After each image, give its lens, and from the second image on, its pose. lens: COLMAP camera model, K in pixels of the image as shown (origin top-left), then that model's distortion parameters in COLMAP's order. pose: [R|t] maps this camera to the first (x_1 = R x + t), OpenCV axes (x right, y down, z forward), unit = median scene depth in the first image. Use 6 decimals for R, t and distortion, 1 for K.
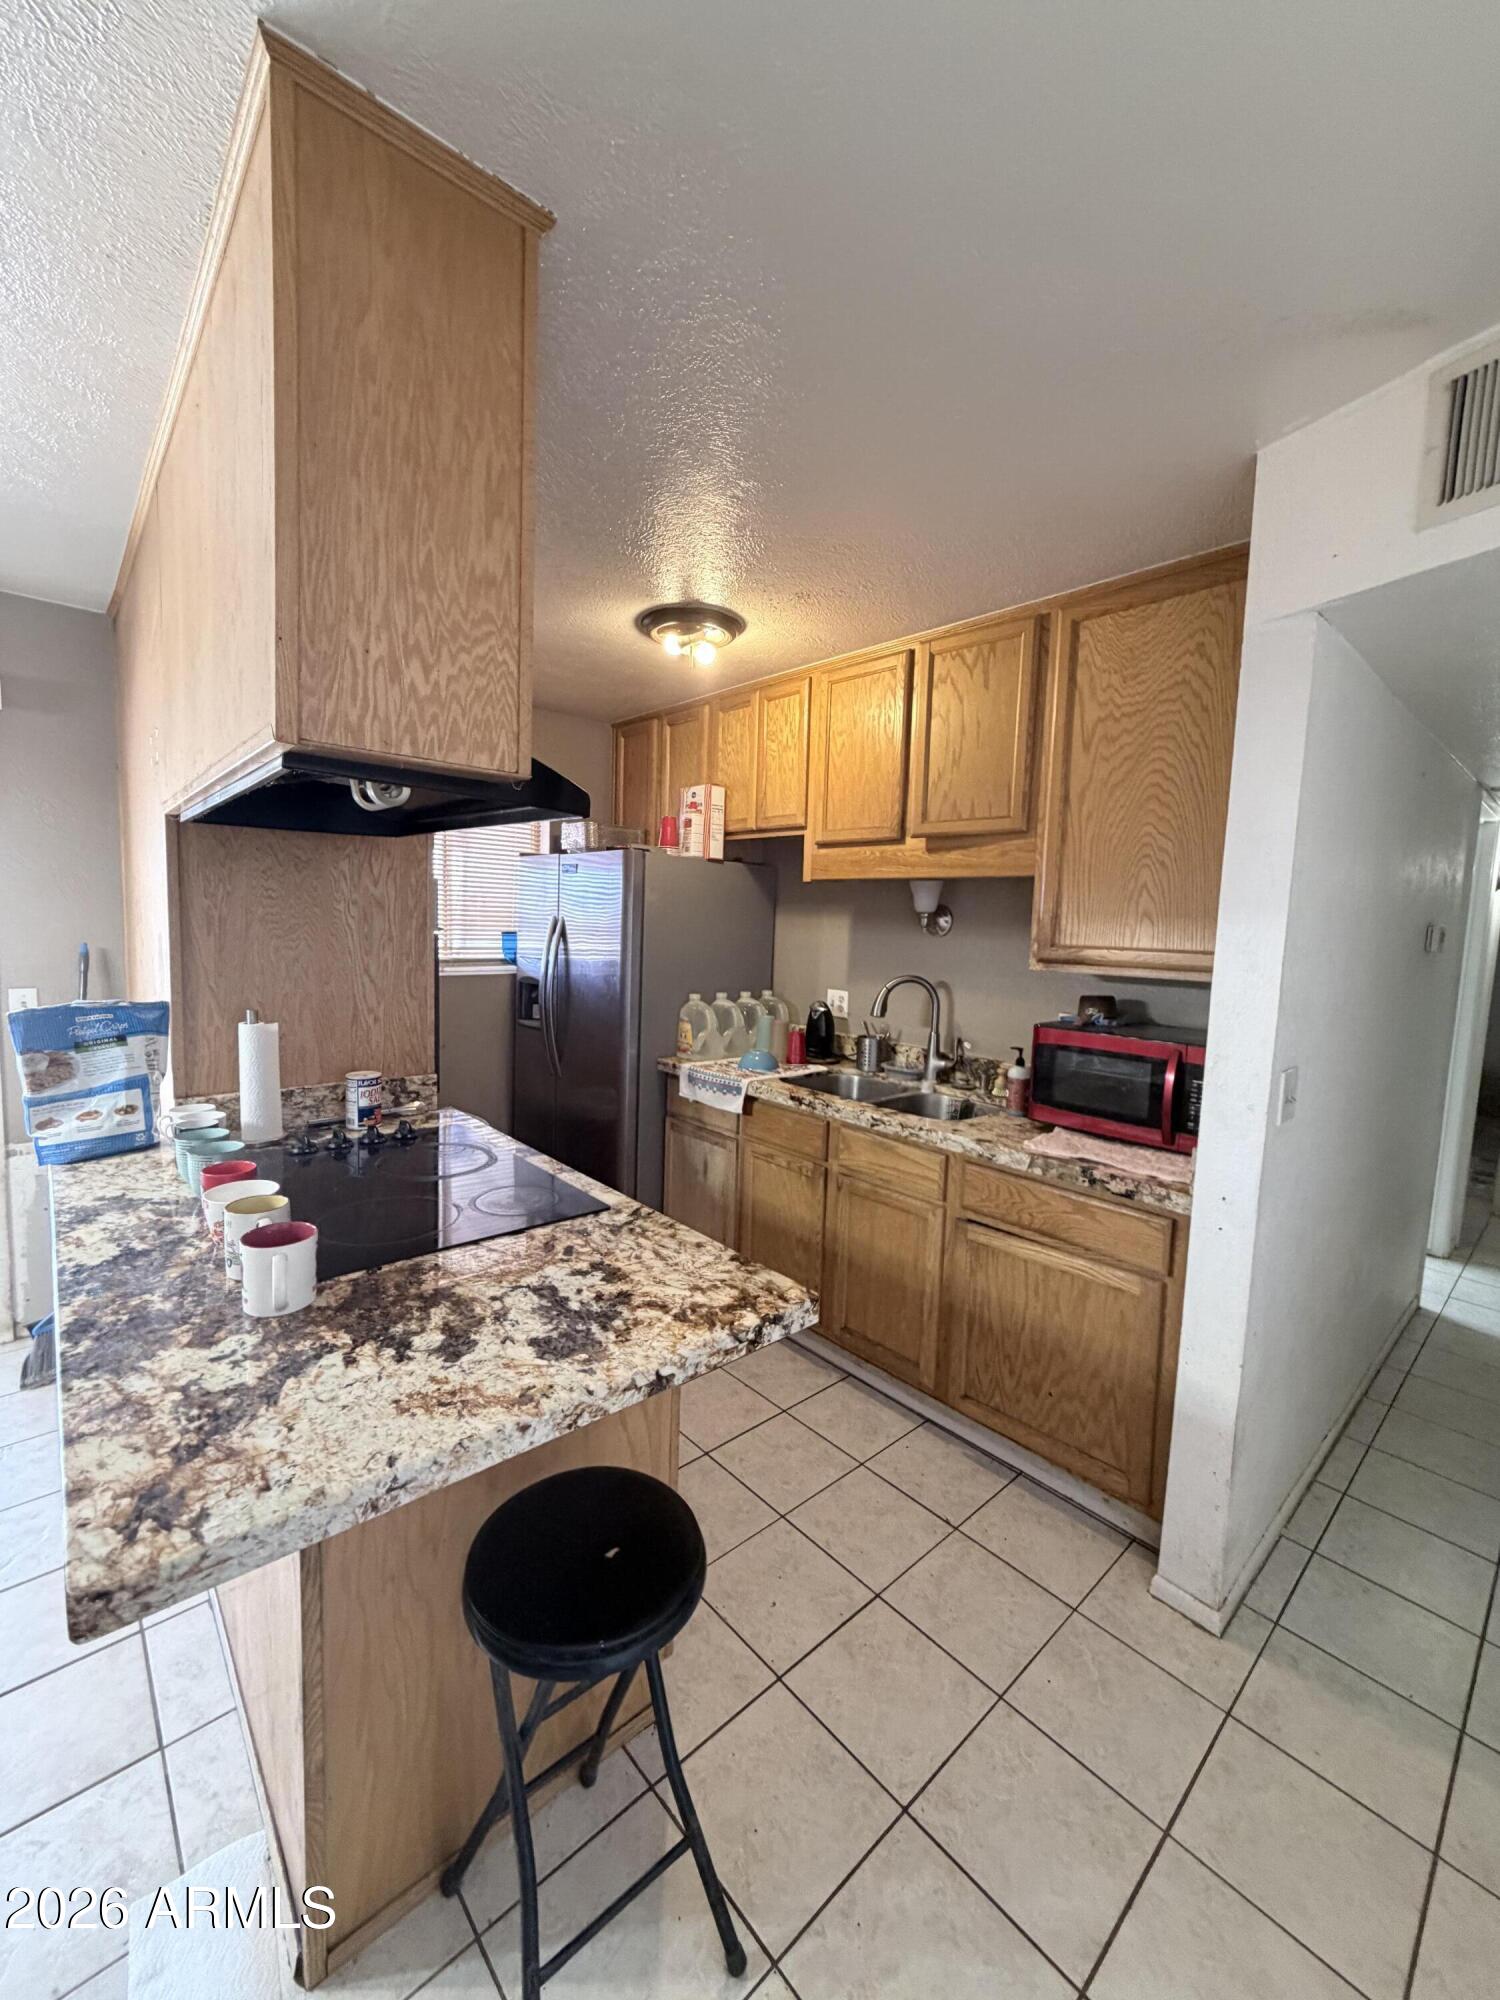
lens RADIAL K [[798.8, 0, 752.7], [0, 798.8, 995.4], [0, 0, 1]] dist [-0.002423, 0.000068]
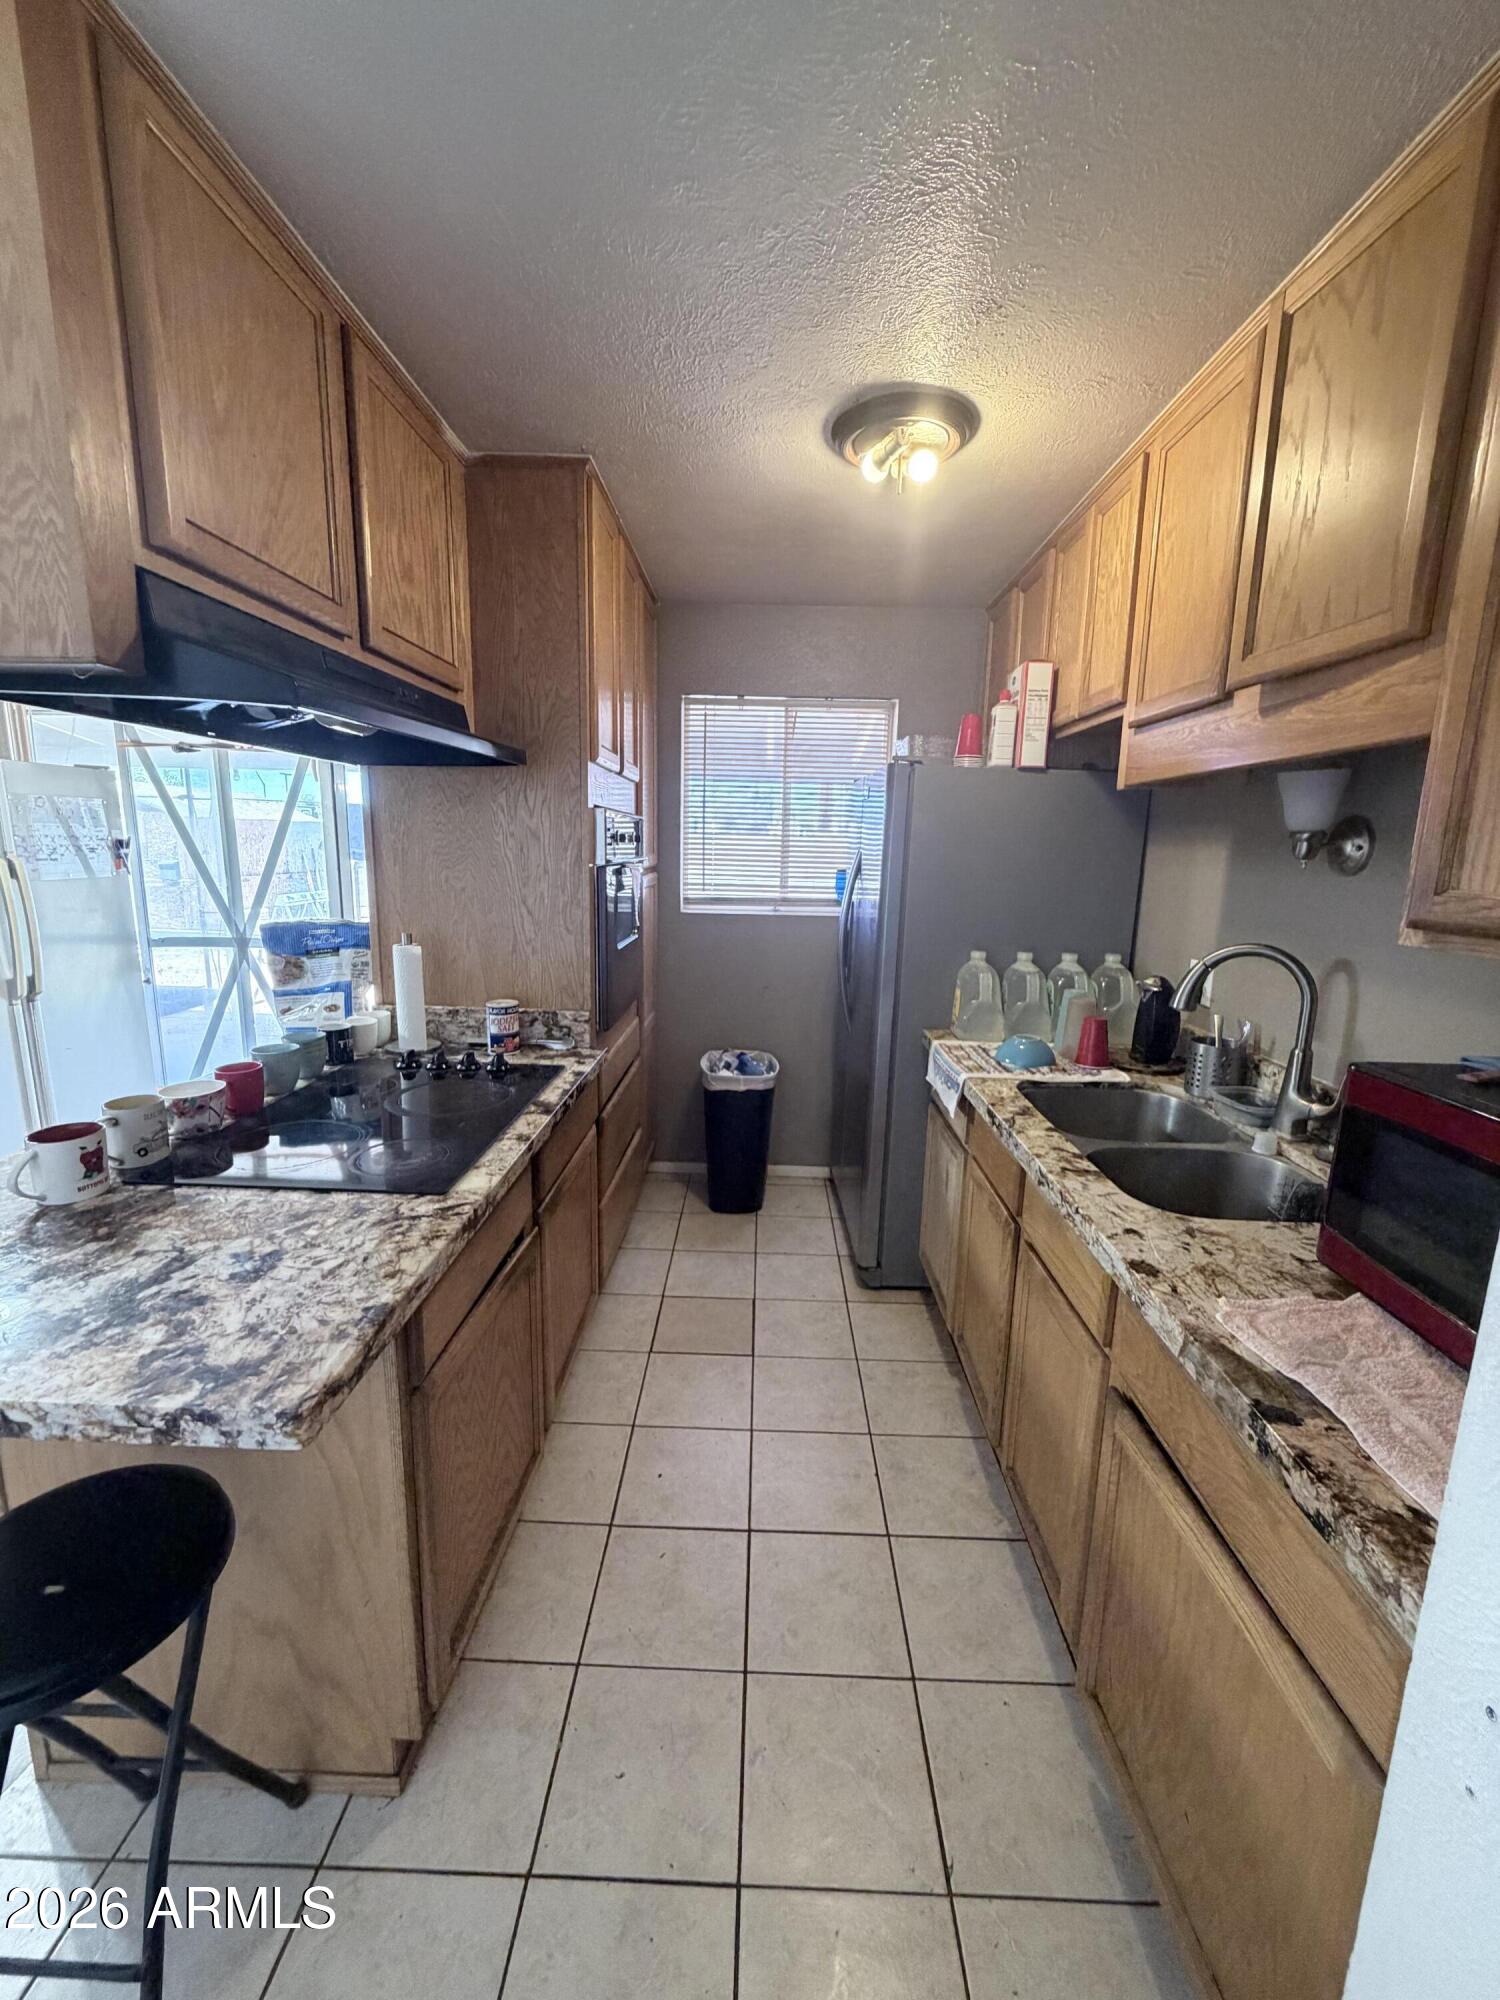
lens RADIAL K [[798.8, 0, 750.7], [0, 798.8, 994.8], [0, 0, 1]] dist [-0.002423, 0.000068]
pose [[0.728395, 0.107358, -0.676694, 0.516828], [-0.062038, 0.993925, 0.090909, -0.028961], [0.682343, -0.024237, 0.730630, 0.540924]]
